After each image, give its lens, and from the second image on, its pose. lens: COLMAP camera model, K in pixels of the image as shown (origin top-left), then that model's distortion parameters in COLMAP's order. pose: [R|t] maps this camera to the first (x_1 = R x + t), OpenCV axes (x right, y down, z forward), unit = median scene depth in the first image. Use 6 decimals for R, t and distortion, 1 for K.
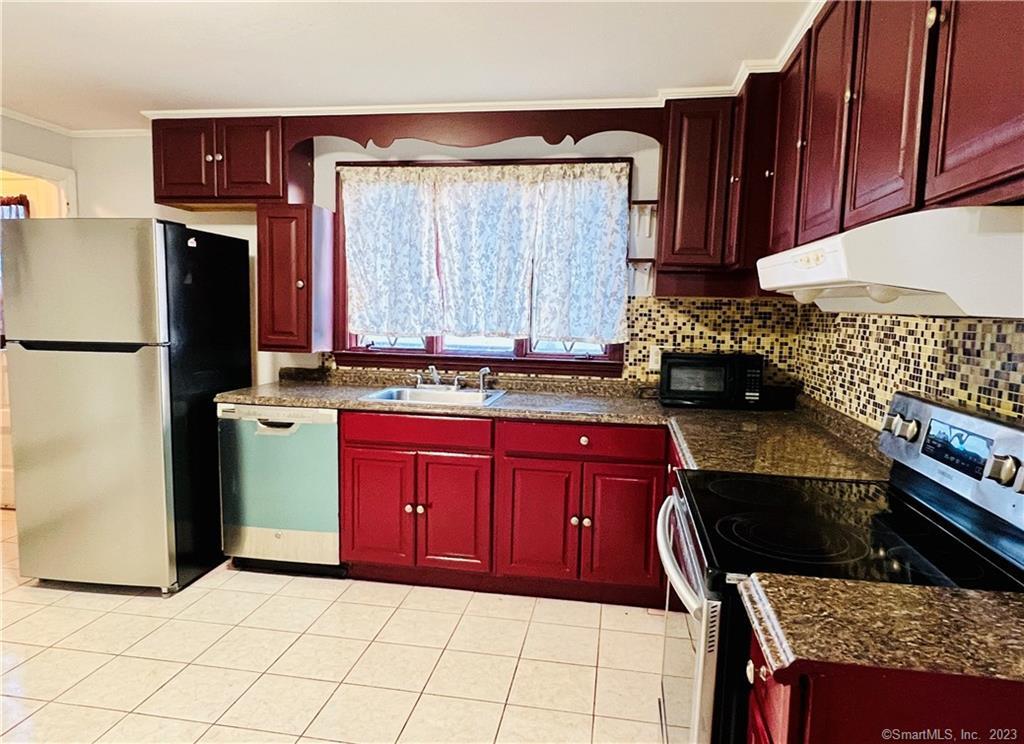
lens RADIAL K [[652.3, 0, 513.7], [0, 652.3, 372.3], [0, 0, 1]] dist [-0.003295, -0.000361]
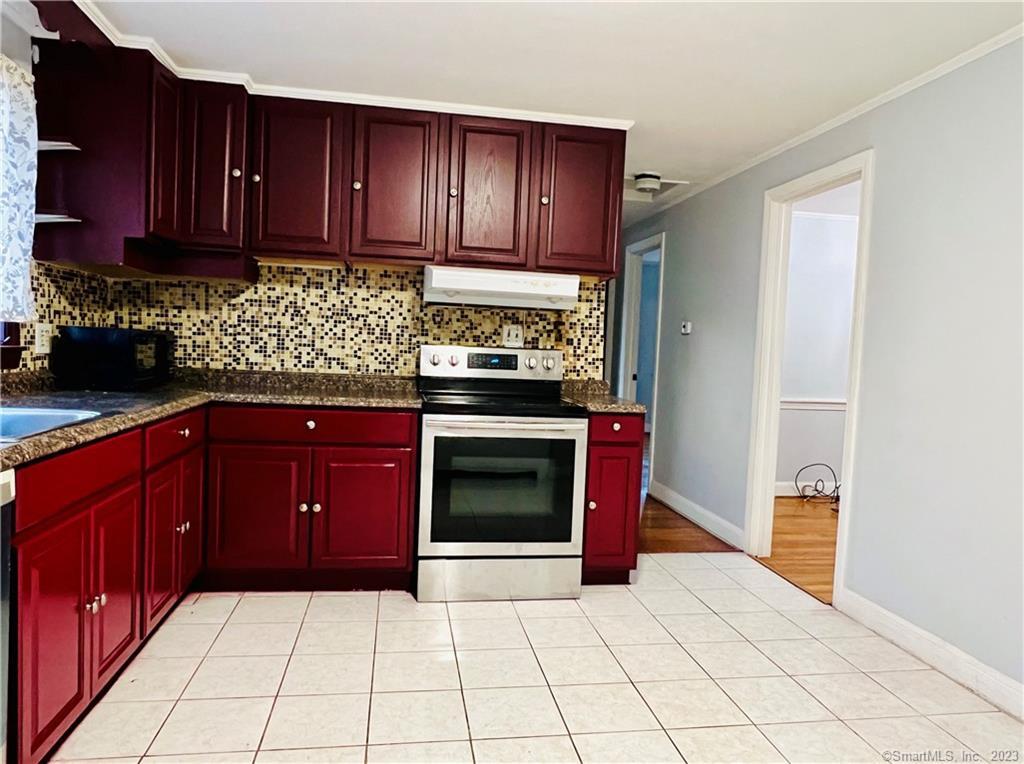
lens RADIAL K [[665.6, 0, 511.8], [0, 665.6, 382.4], [0, 0, 1]] dist [0.004129, 0.001144]
pose [[-0.318956, -0.089425, 0.943541, -0.867116], [0.045851, 0.992917, 0.109604, -0.038284], [-0.946660, 0.078221, -0.312597, 0.869128]]
